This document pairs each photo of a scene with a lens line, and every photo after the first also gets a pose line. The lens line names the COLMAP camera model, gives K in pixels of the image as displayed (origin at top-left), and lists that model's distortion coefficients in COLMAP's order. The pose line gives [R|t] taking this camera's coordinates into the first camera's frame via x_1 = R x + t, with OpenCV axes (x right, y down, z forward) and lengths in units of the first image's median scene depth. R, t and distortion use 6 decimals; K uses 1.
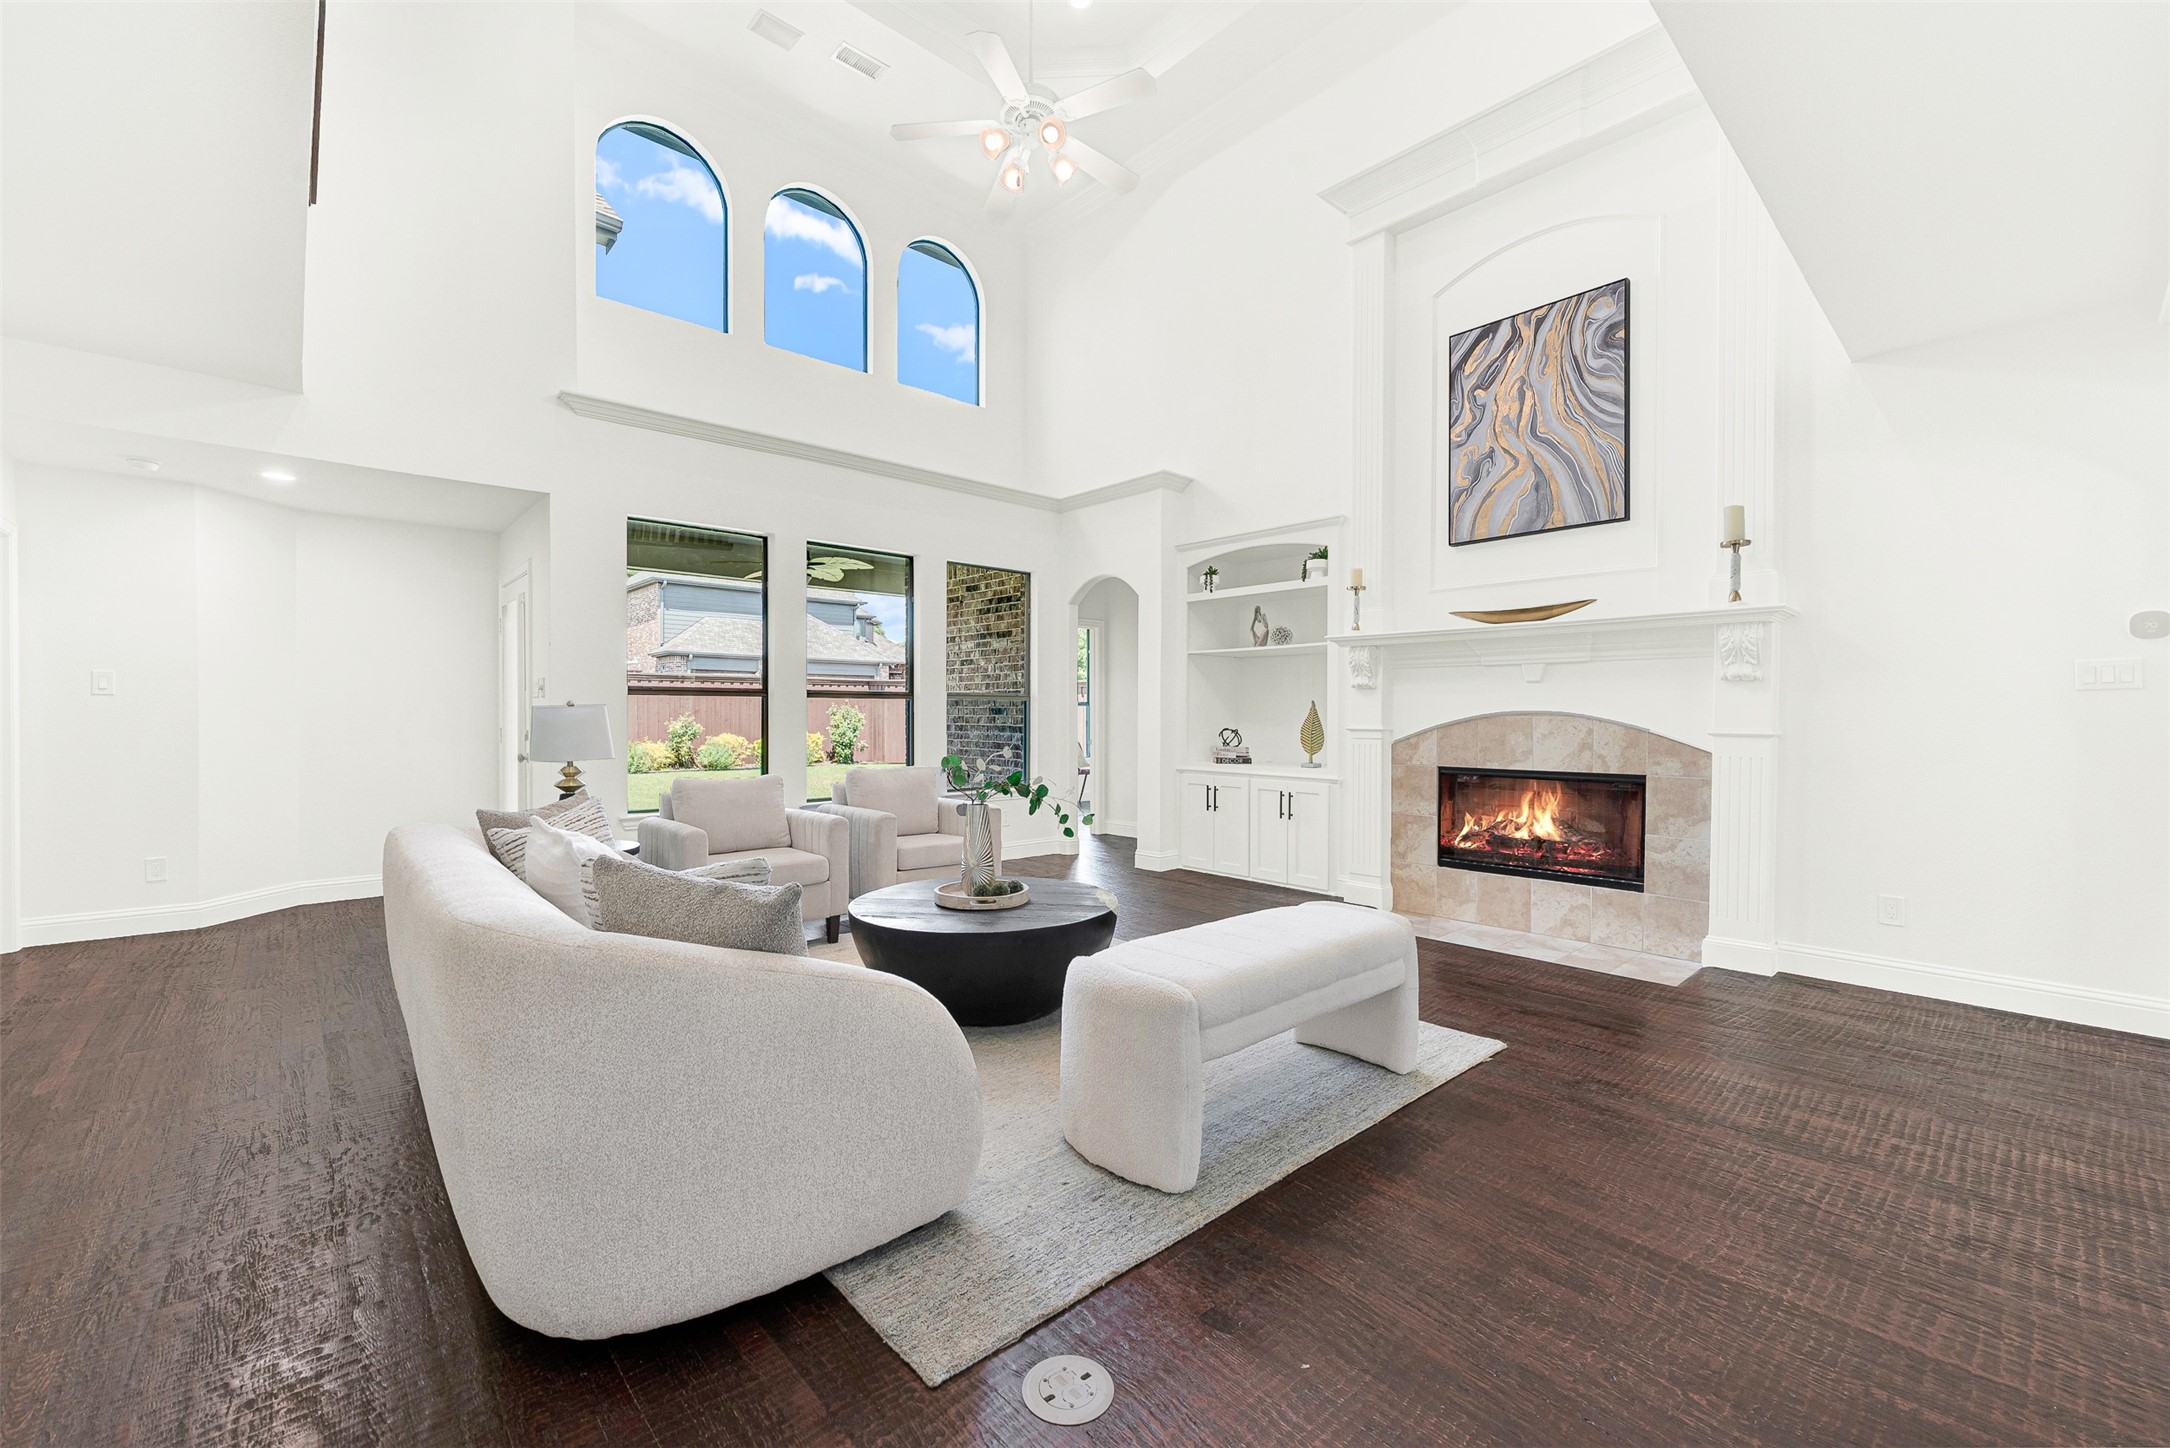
lens RADIAL K [[881.1, 0, 1082.7], [0, 881.1, 721.2], [0, 0, 1]] dist [0.004136, 0.000590]
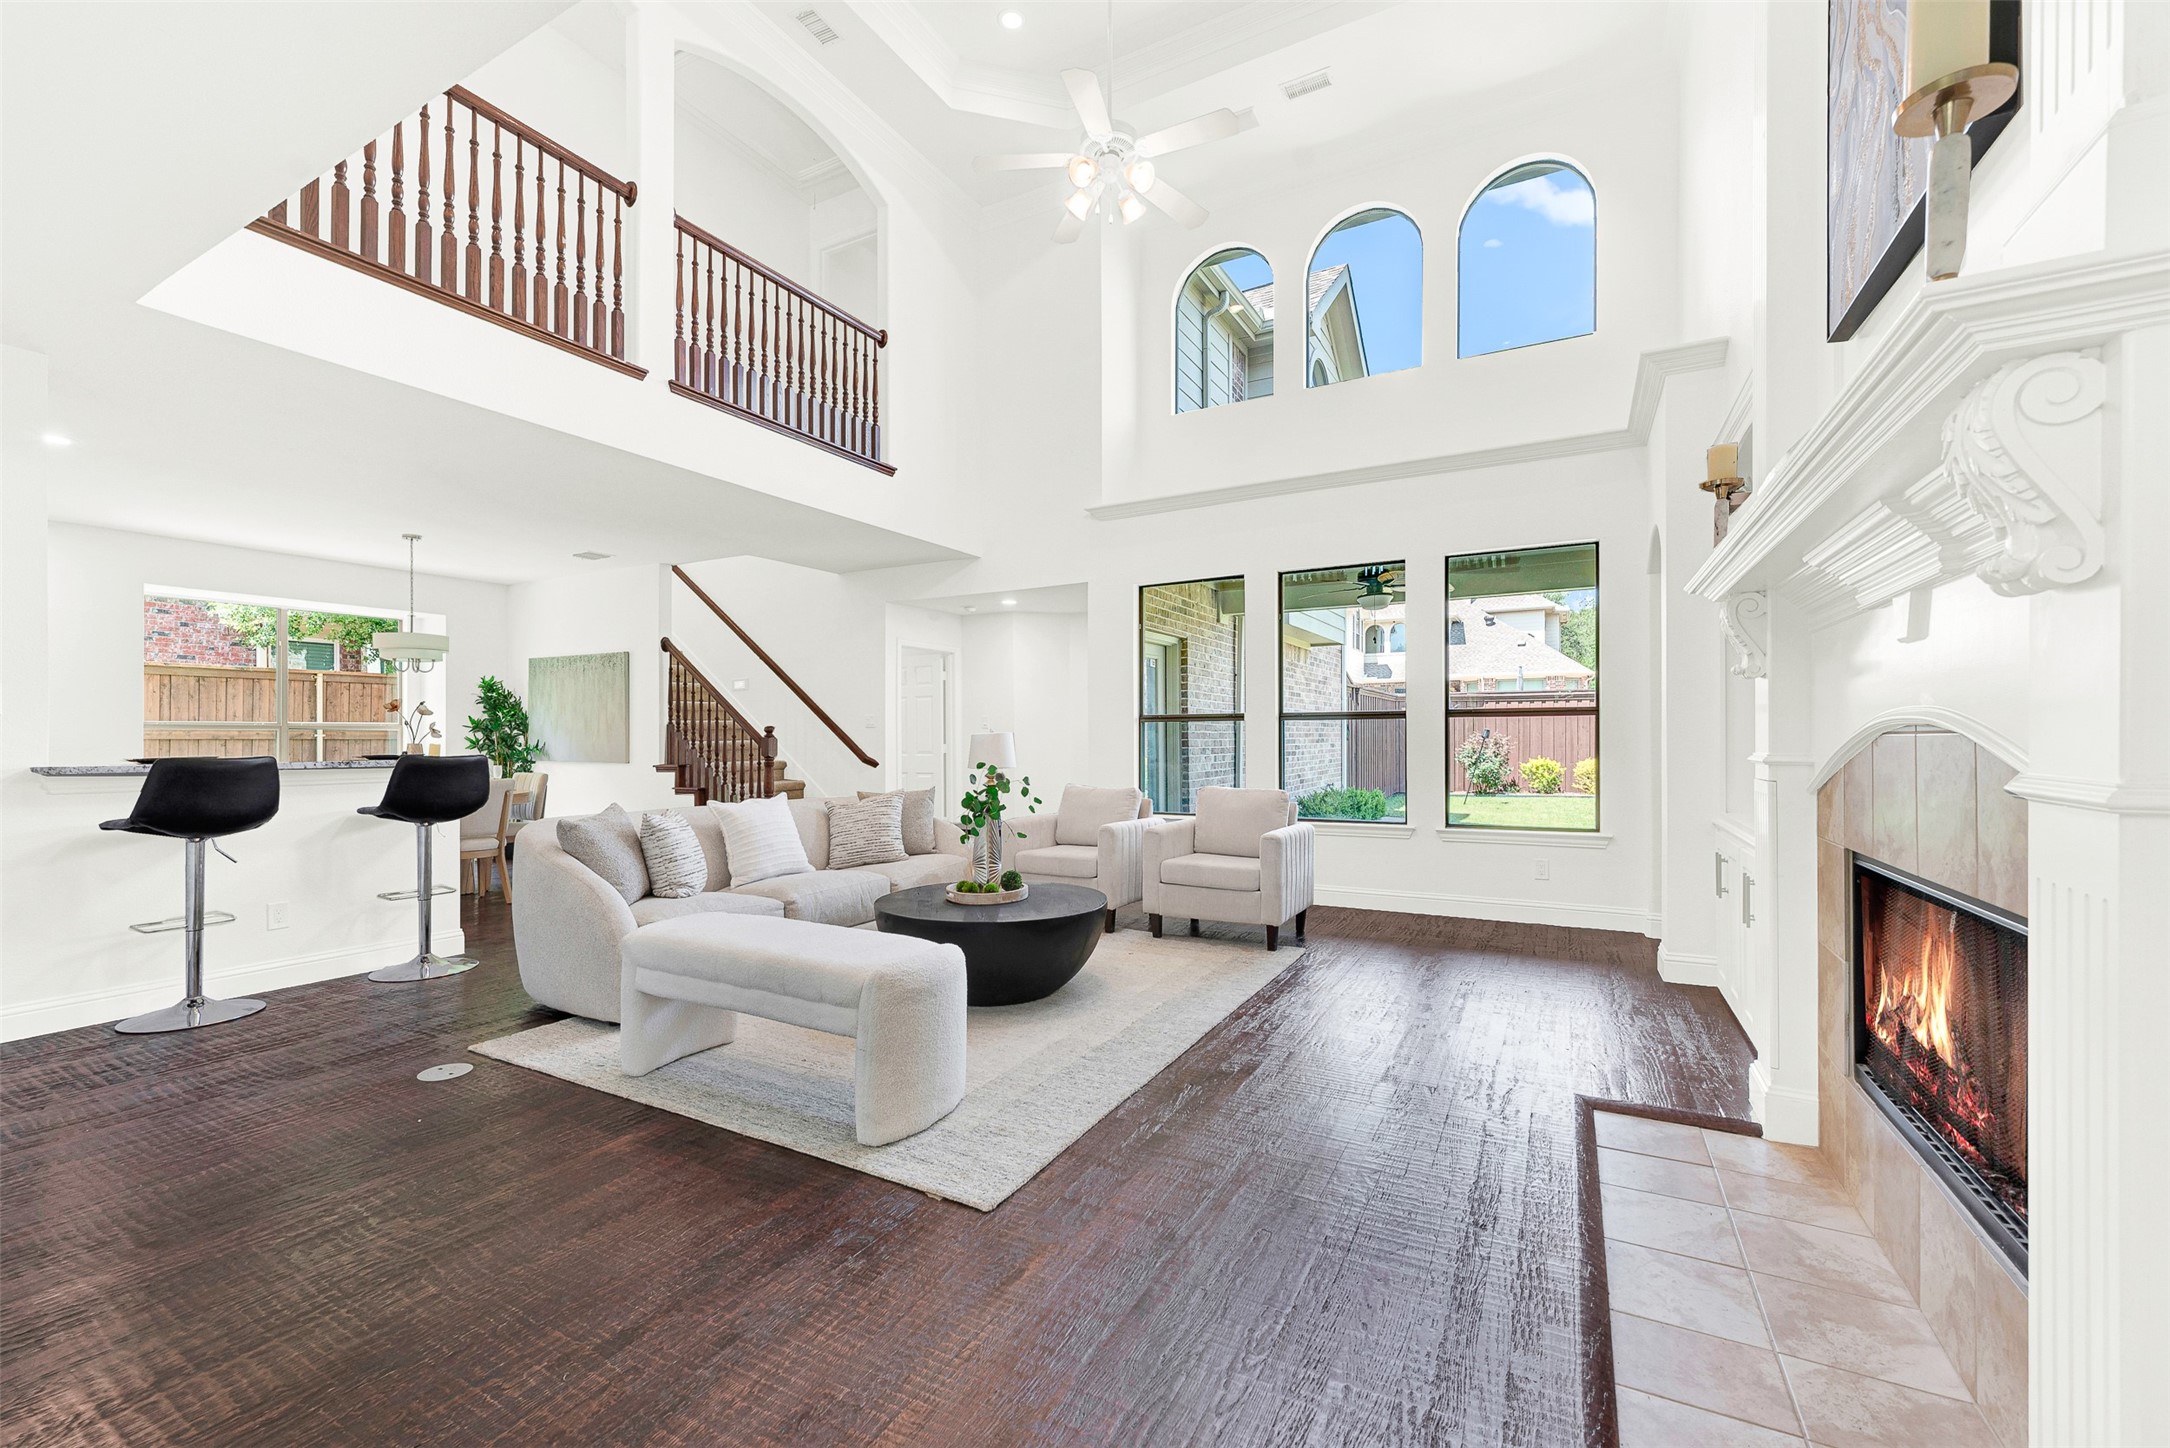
lens RADIAL K [[881.1, 0, 1084.1], [0, 881.1, 732.0], [0, 0, 1]] dist [0.004136, 0.000590]
pose [[0.327320, -0.011247, -0.944846, 0.653181], [-0.000756, 0.999926, -0.012165, 0.000846], [0.944913, 0.004696, 0.327288, 0.470856]]
